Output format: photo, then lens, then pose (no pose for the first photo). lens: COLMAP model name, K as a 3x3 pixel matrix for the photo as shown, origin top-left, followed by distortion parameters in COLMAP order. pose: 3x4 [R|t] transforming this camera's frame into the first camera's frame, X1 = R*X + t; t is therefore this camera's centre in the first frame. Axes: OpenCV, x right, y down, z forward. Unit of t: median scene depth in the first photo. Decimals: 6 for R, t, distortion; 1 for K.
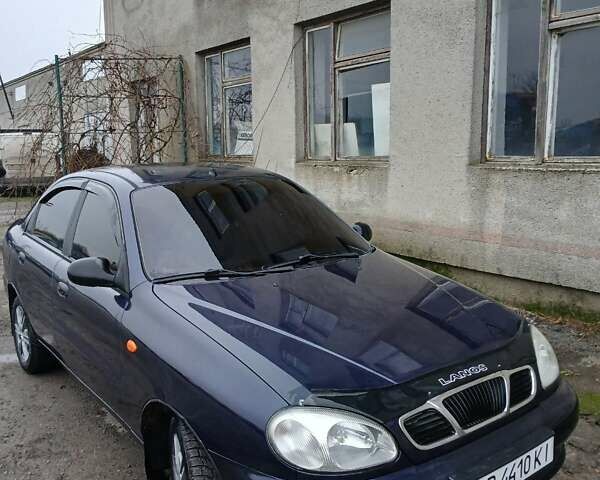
lens RADIAL K [[616.0, 0, 300.0], [0, 616.0, 240.0], [0, 0, 1]] dist [0.068105, -0.142508]
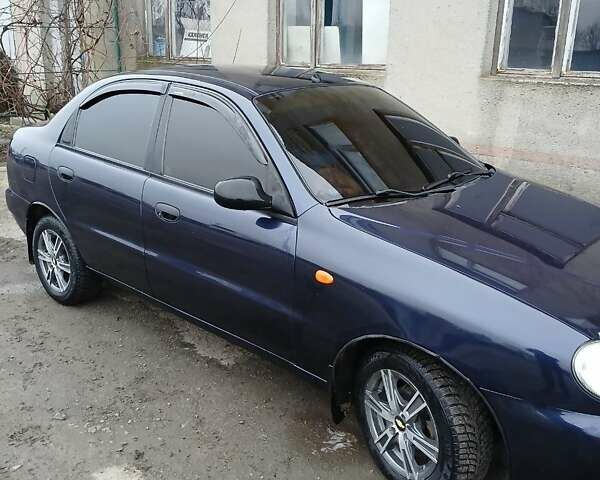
lens RADIAL K [[616.0, 0, 300.0], [0, 616.0, 240.0], [0, 0, 1]] dist [0.068105, -0.142508]
pose [[0.980202, -0.023187, 0.196638, -0.241896], [-0.005355, 0.989652, 0.143388, -0.004815], [-0.197928, -0.141602, 0.969935, 0.076997]]
